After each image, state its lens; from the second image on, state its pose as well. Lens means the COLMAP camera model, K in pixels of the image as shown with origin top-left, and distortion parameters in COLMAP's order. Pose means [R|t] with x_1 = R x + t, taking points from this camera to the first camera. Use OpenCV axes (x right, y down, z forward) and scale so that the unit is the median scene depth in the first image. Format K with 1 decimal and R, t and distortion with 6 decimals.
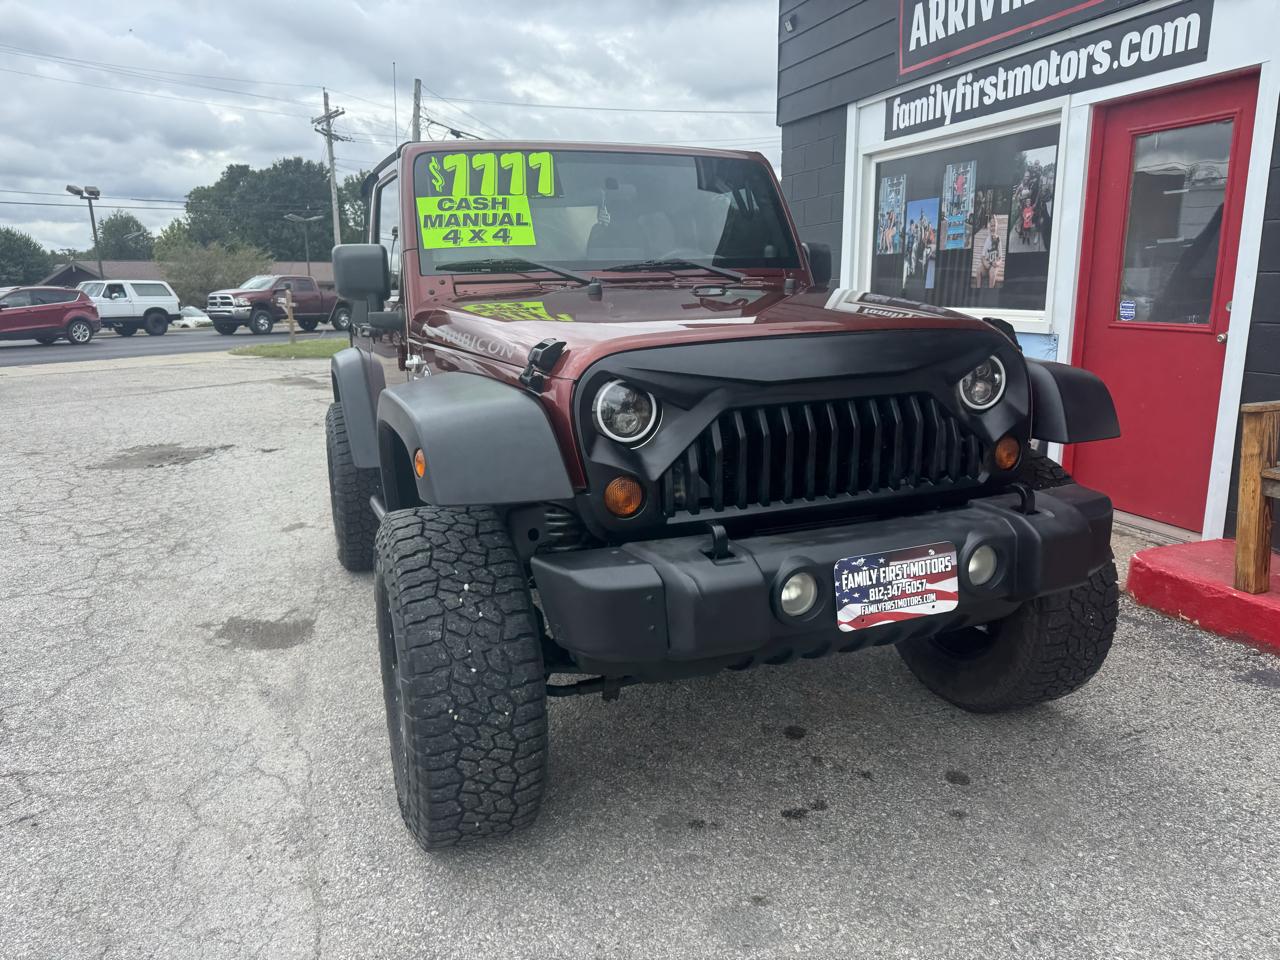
lens RADIAL K [[928.7, 0, 640.2], [0, 928.7, 485.7], [0, 0, 1]] dist [0.011437, -0.017033]
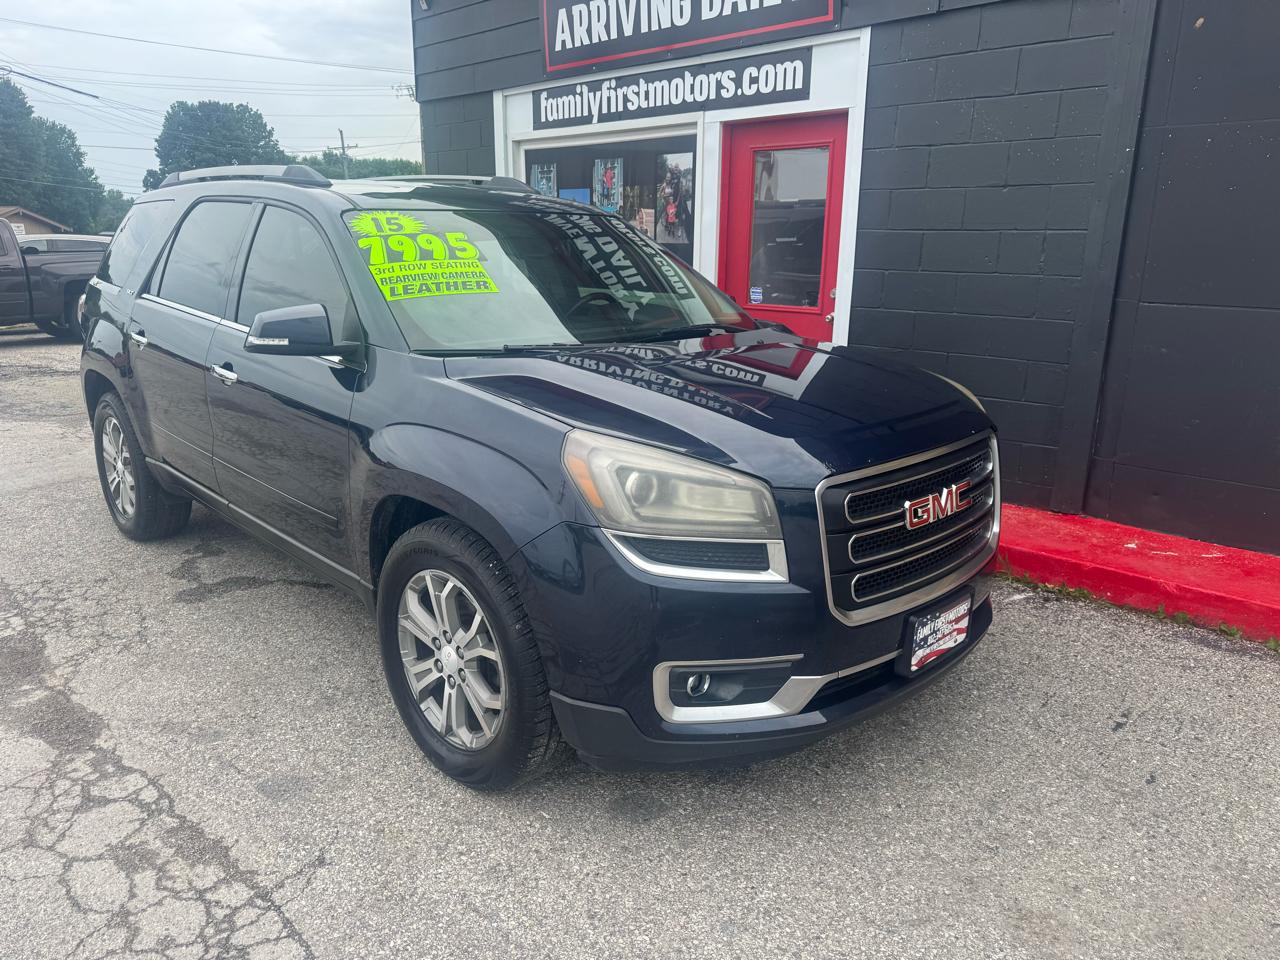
lens RADIAL K [[928.7, 0, 652.2], [0, 928.7, 490.6], [0, 0, 1]] dist [0.011437, -0.017033]
pose [[0.897290, -0.096357, 0.430797, -0.139910], [0.075119, 0.994982, 0.066088, -0.016380], [-0.435003, -0.026939, 0.900026, -0.054510]]
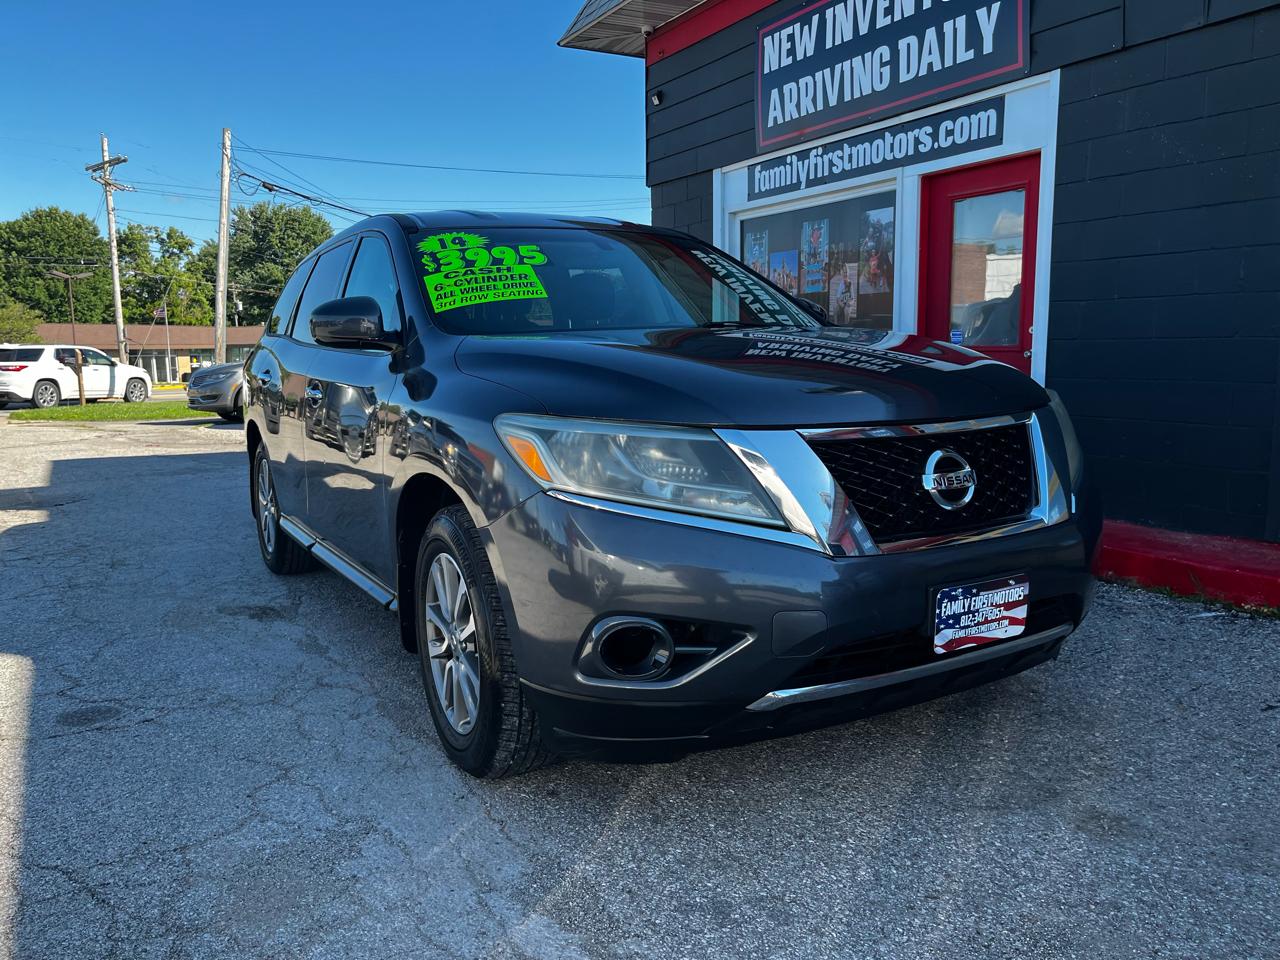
lens RADIAL K [[998.3, 0, 641.3], [0, 998.3, 479.9], [0, 0, 1]] dist [0.034669, -0.037676]
pose [[0.982320, -0.023311, 0.185752, -0.122636], [0.039422, 0.995727, -0.083513, 0.082804], [-0.183011, 0.089359, 0.979041, -0.185959]]
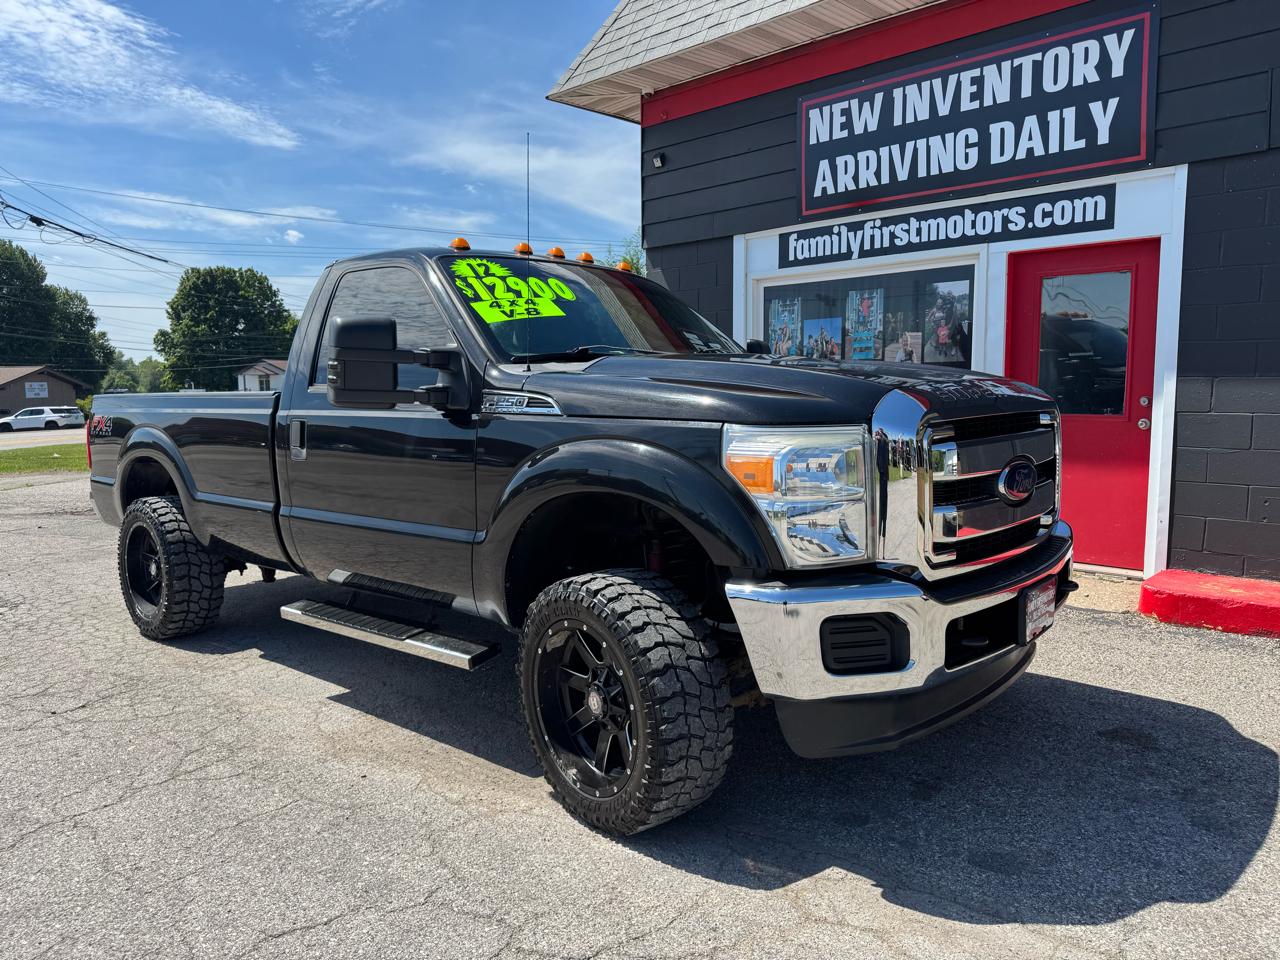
lens RADIAL K [[928.7, 0, 644.2], [0, 928.7, 479.2], [0, 0, 1]] dist [0.011437, -0.017033]
pose [[0.889545, -0.042257, 0.454888, -0.496109], [0.097880, 0.990220, -0.099420, -0.010864], [-0.446238, 0.132963, 0.884982, 0.094029]]
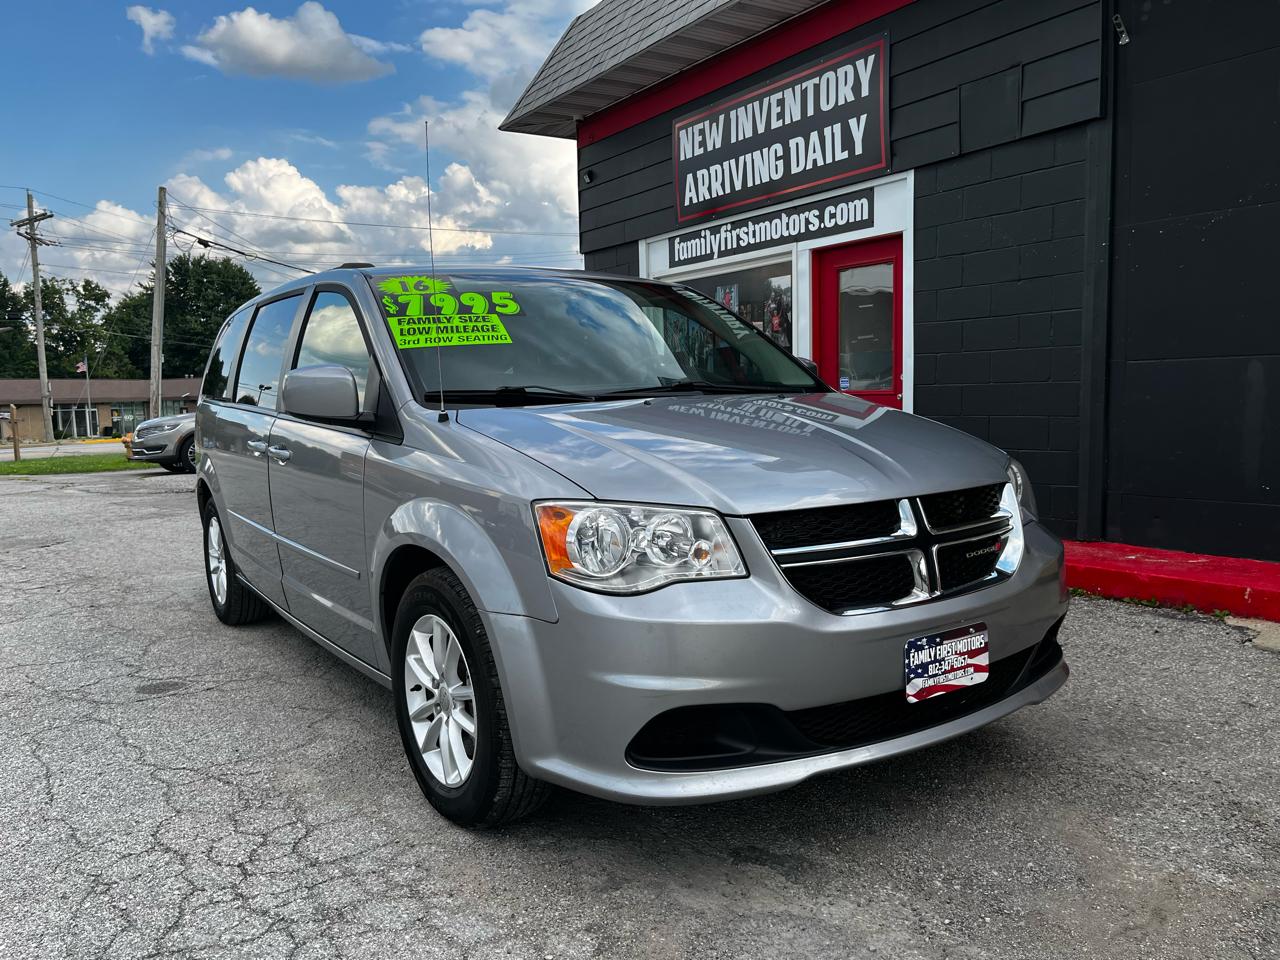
lens RADIAL K [[998.3, 0, 644.4], [0, 998.3, 482.7], [0, 0, 1]] dist [0.034669, -0.037676]
pose [[0.965863, -0.034029, 0.256810, -0.173645], [0.067619, 0.990085, -0.123122, 0.124024], [-0.250074, 0.136284, 0.958587, -0.371535]]
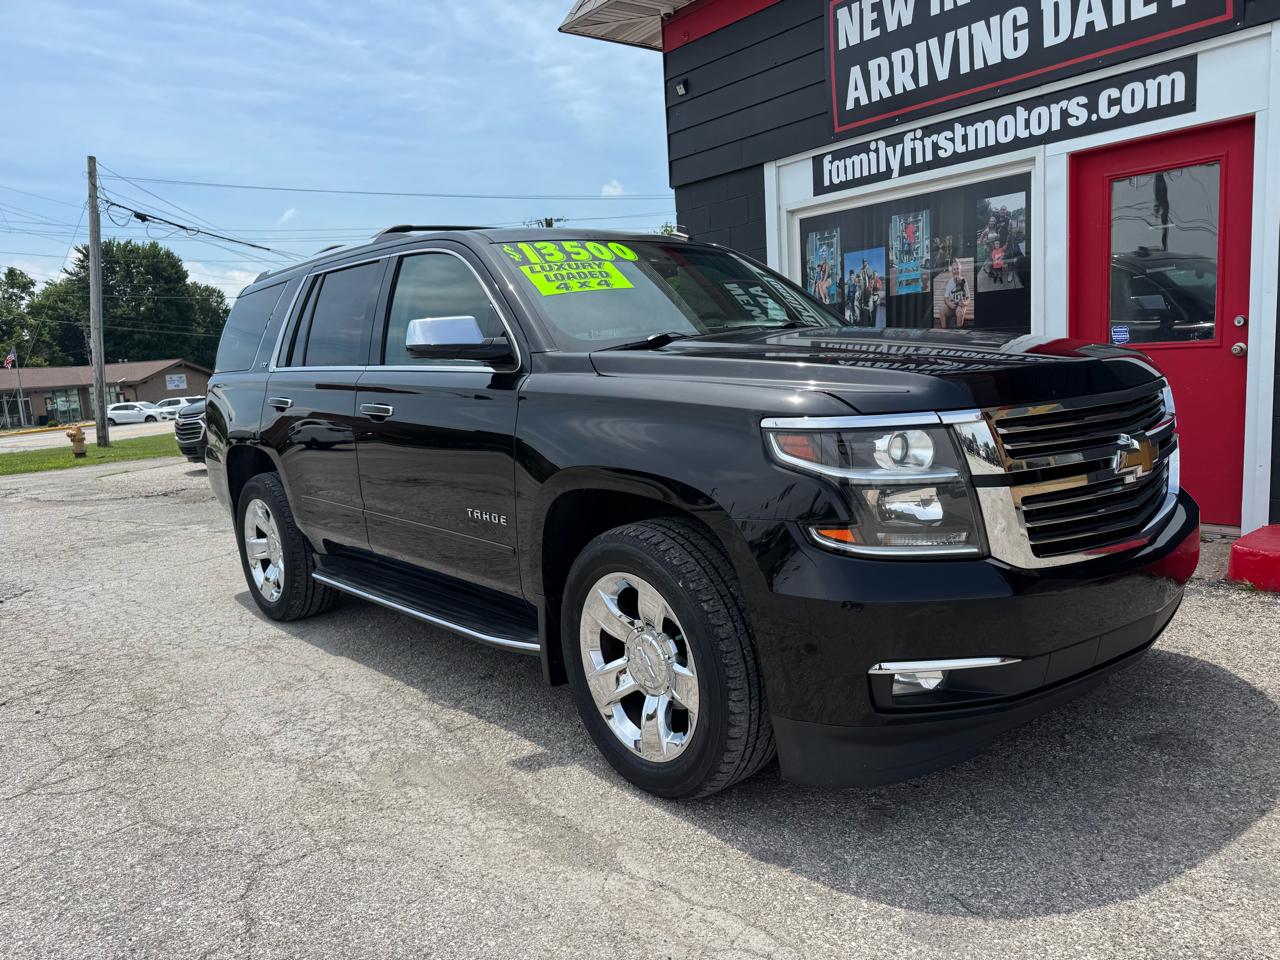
lens RADIAL K [[928.7, 0, 650.6], [0, 928.7, 482.2], [0, 0, 1]] dist [0.011437, -0.017033]
pose [[0.936922, -0.090811, 0.337537, -0.329836], [0.122426, 0.989749, -0.073544, -0.002955], [-0.327398, 0.110228, 0.938435, 0.145445]]
